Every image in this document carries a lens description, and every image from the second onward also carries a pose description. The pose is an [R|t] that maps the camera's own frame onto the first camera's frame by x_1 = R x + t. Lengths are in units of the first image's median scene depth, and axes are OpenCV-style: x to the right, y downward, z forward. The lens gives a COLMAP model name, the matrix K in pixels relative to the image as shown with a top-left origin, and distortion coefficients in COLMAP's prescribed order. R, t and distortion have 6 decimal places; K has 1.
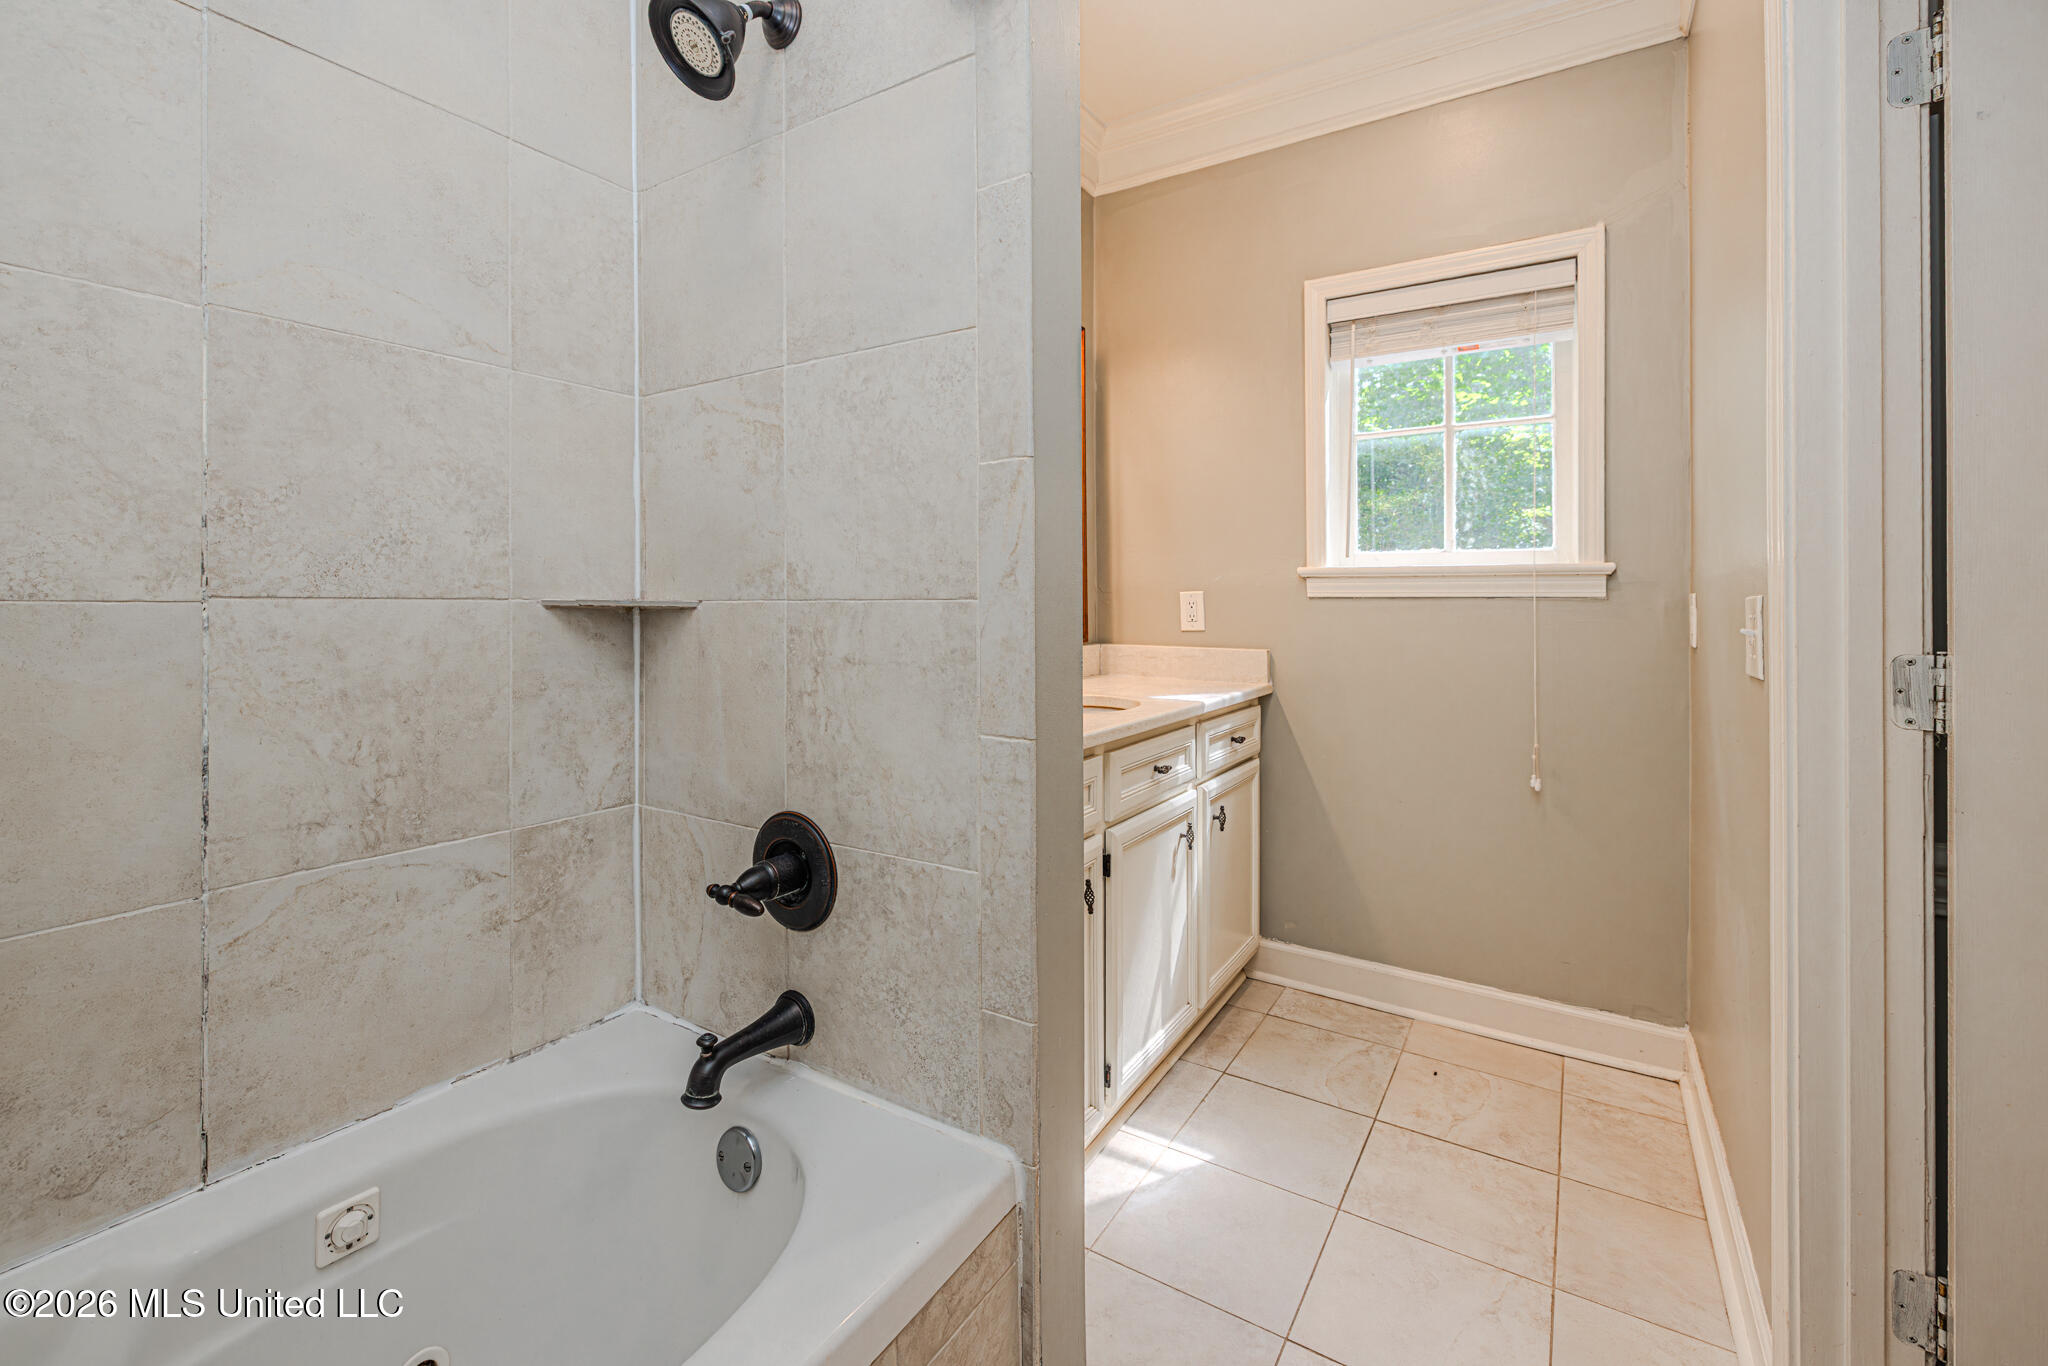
lens RADIAL K [[872.3, 0, 1013.1], [0, 872.3, 609.4], [0, 0, 1]] dist [-0.000293, 0.000595]
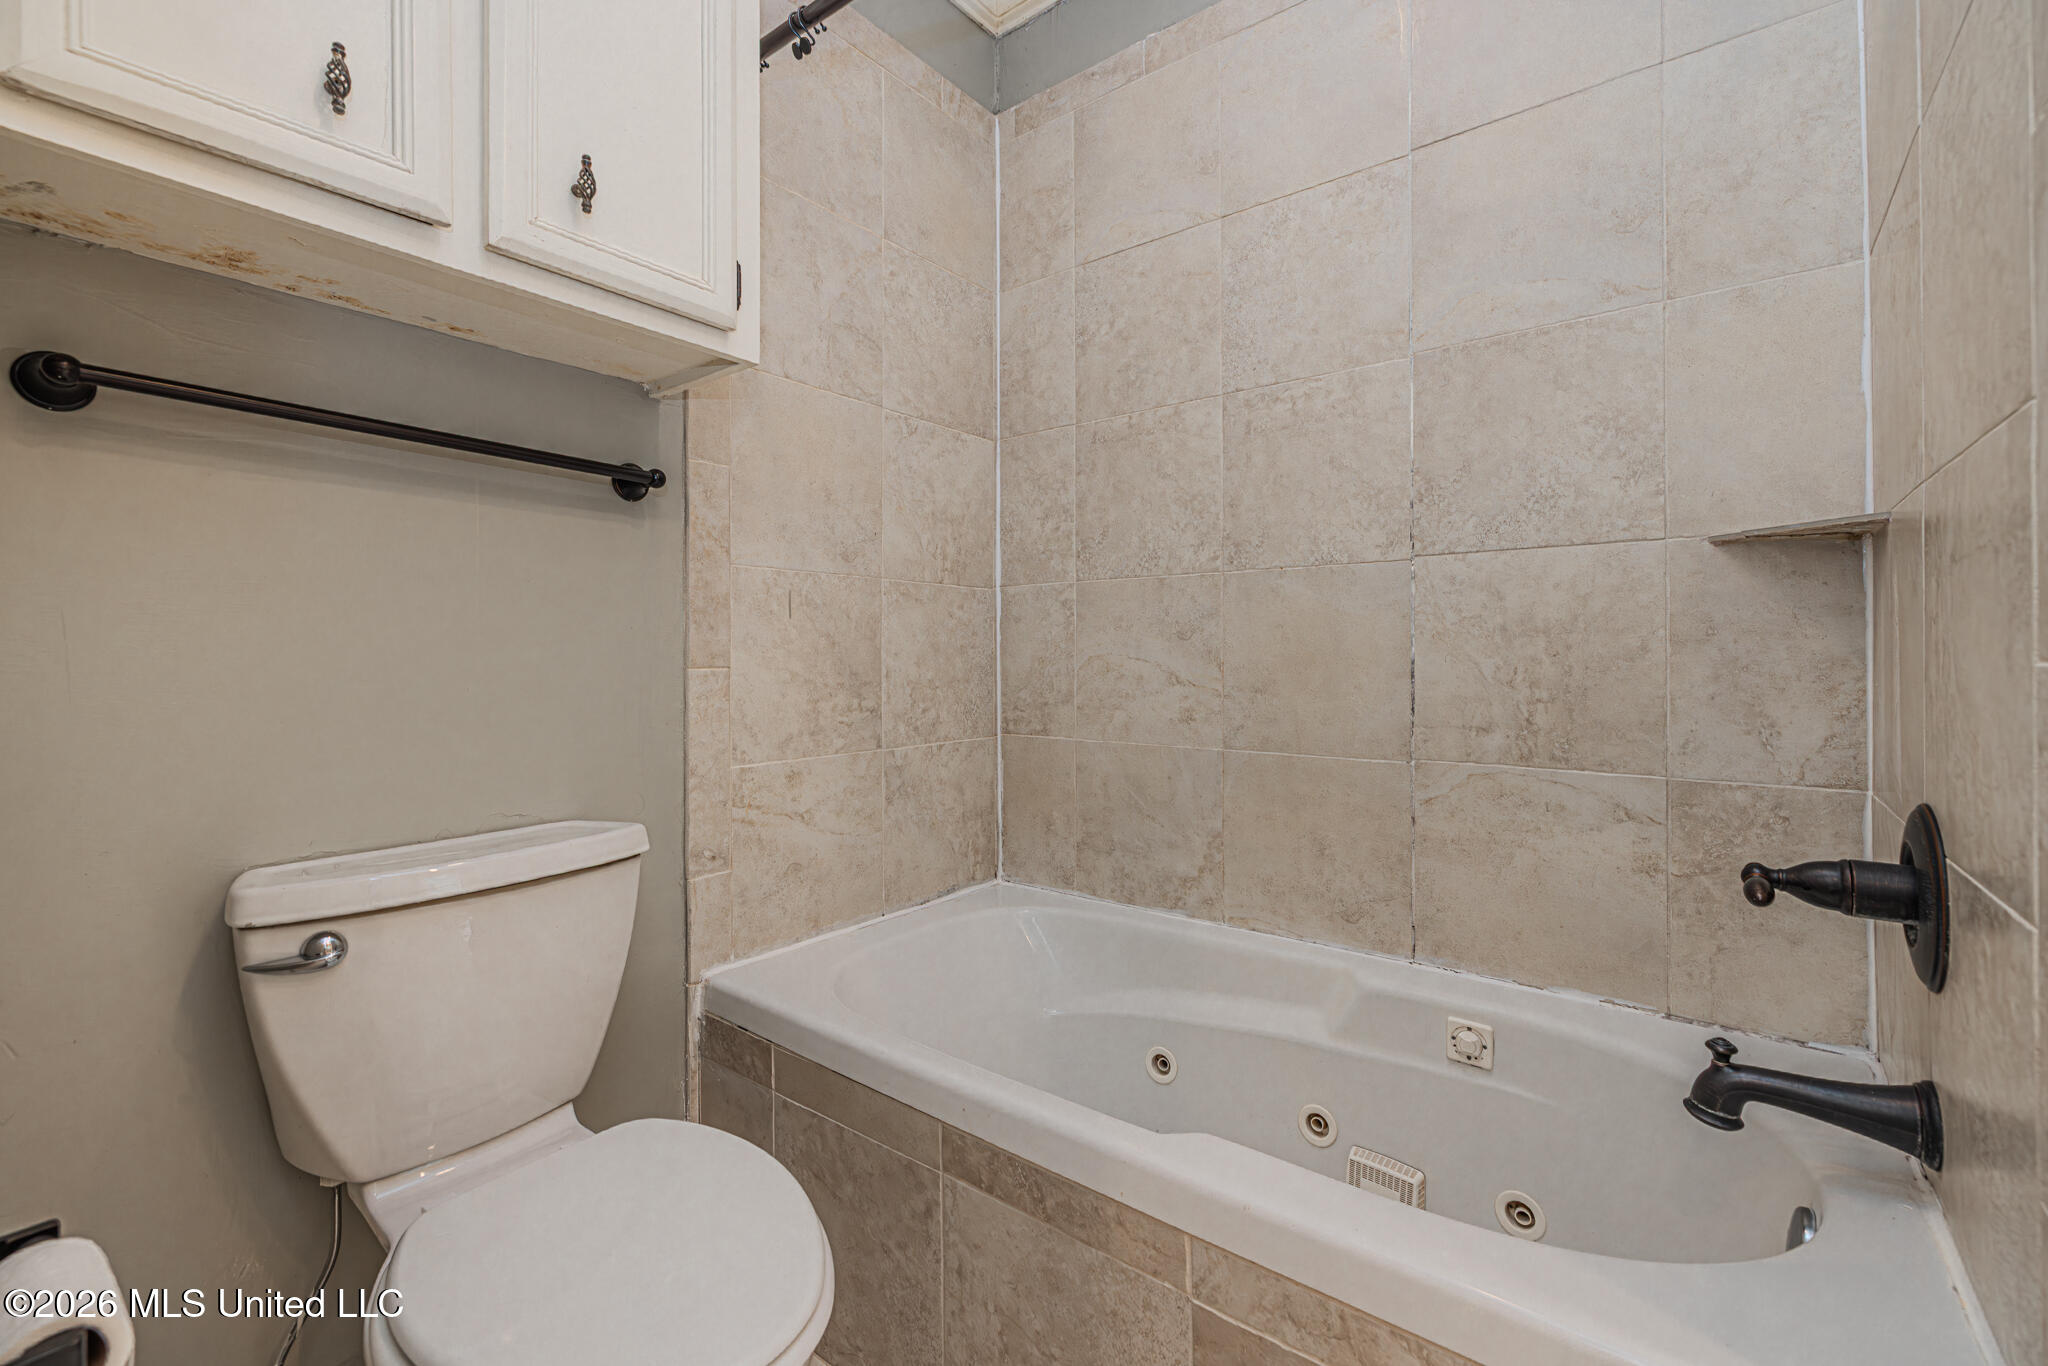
lens RADIAL K [[872.3, 0, 1016.0], [0, 872.3, 651.5], [0, 0, 1]] dist [-0.000293, 0.000595]
pose [[-0.097767, -0.002323, -0.995207, 0.400431], [0.002748, 0.999993, -0.002604, 0.100683], [0.995206, -0.002989, -0.097760, 0.334558]]
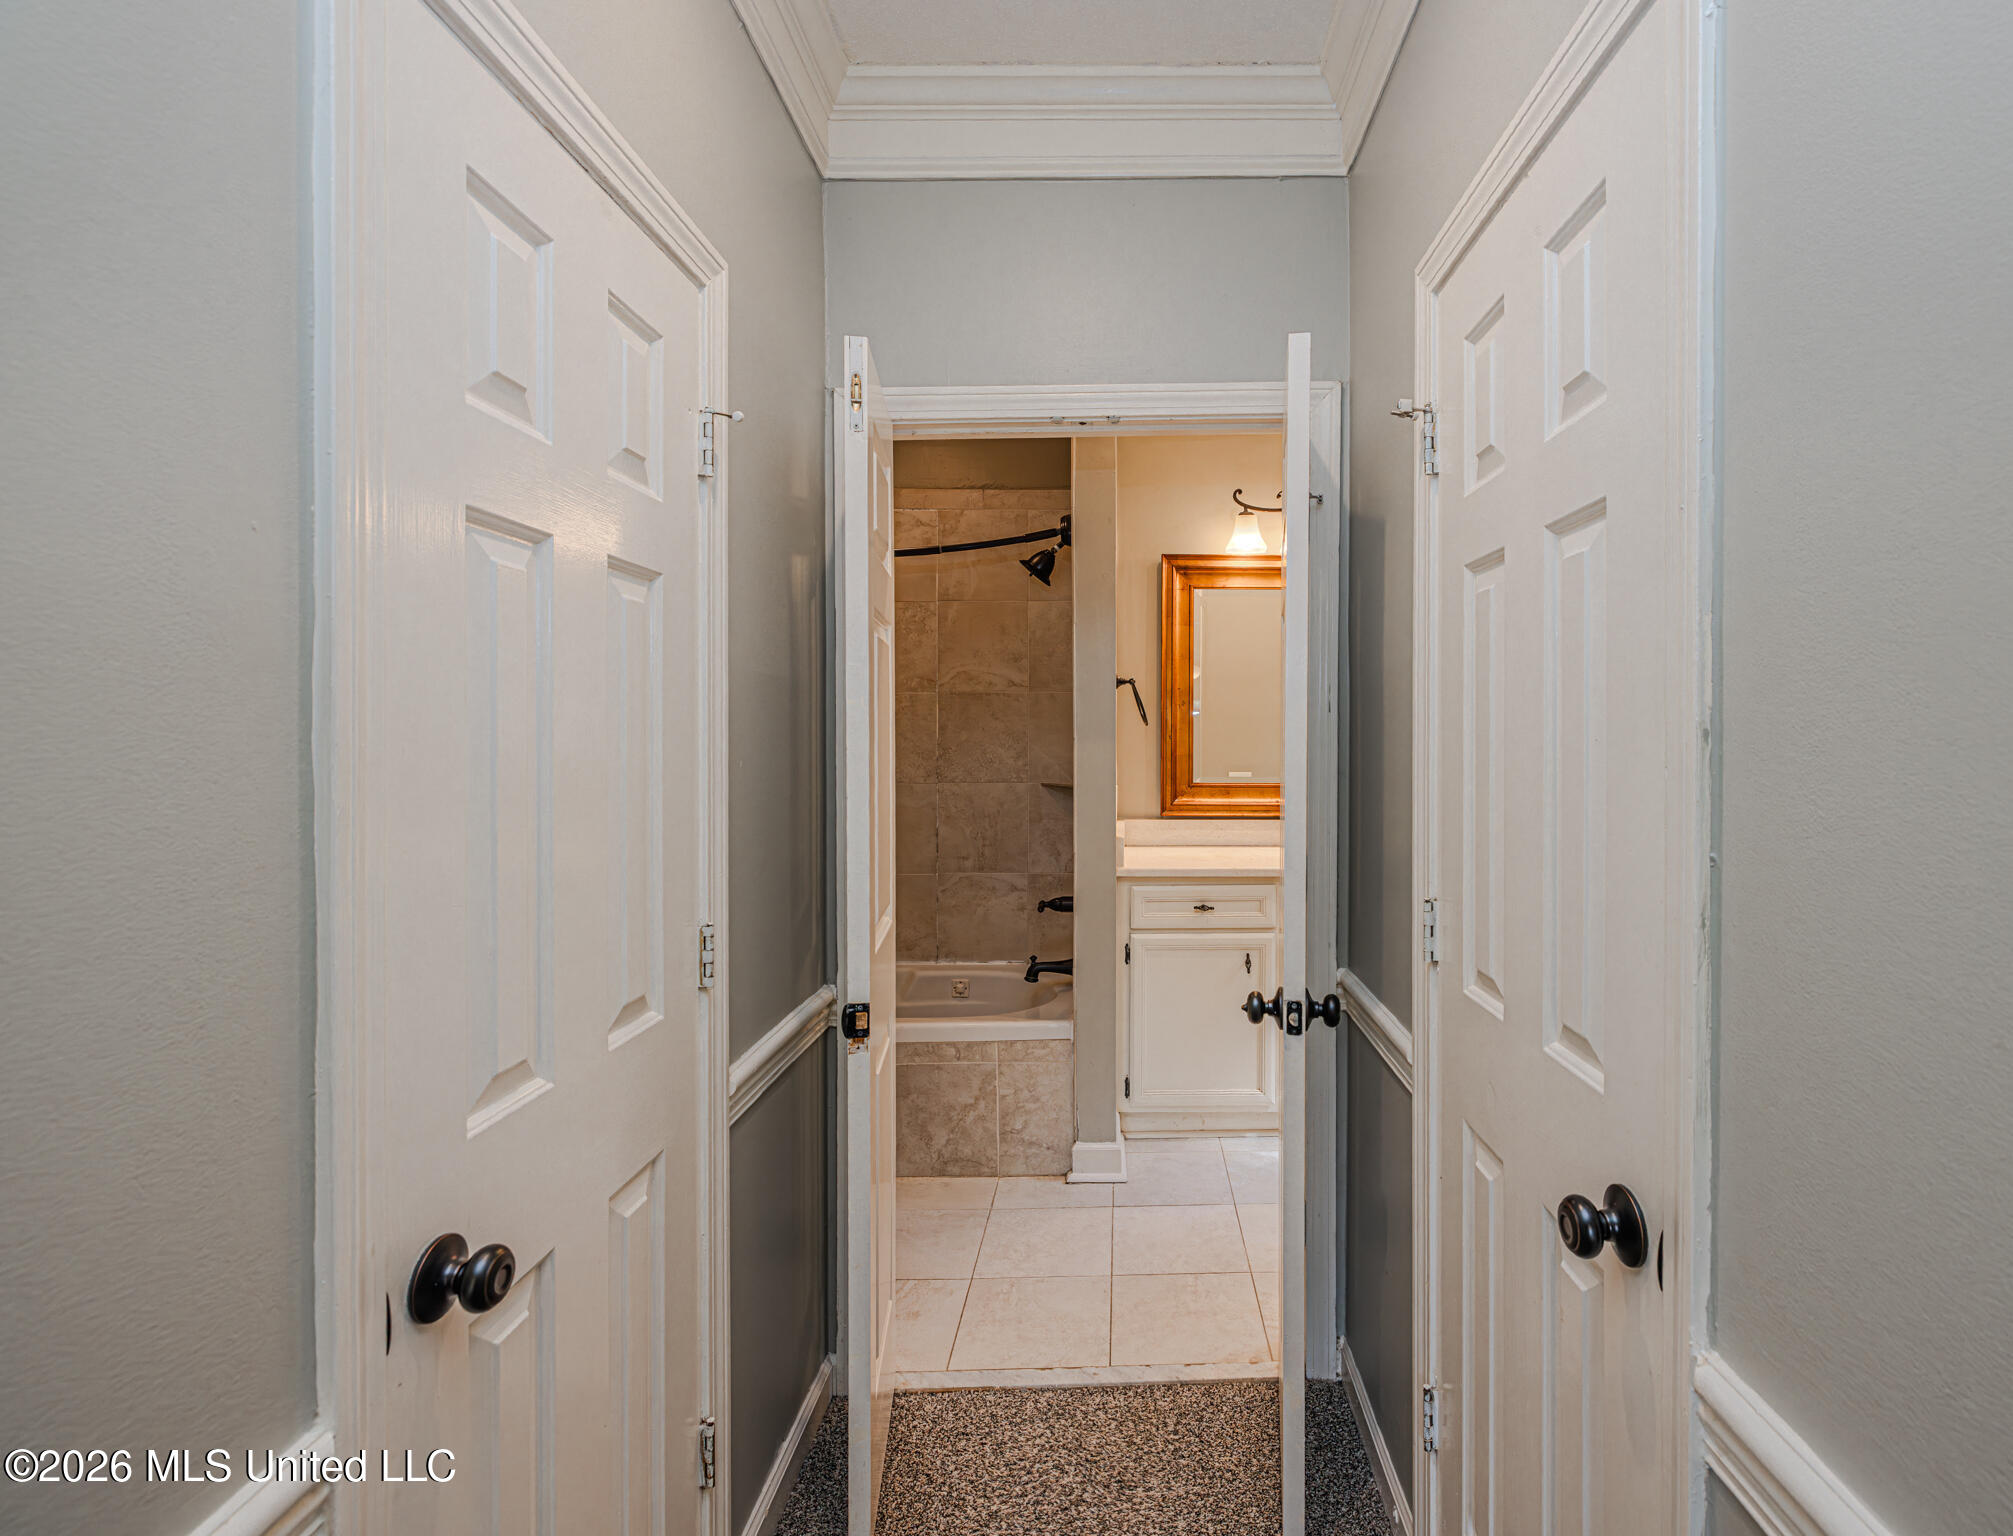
lens RADIAL K [[984.1, 0, 1117.6], [0, 984.1, 753.8], [0, 0, 1]] dist [0.004135, 0.000232]
pose [[0.537995, 0.019172, -0.842730, 1.741826], [-0.003488, 0.999783, 0.020519, -0.136850], [0.842941, -0.008100, 0.537946, -0.281171]]
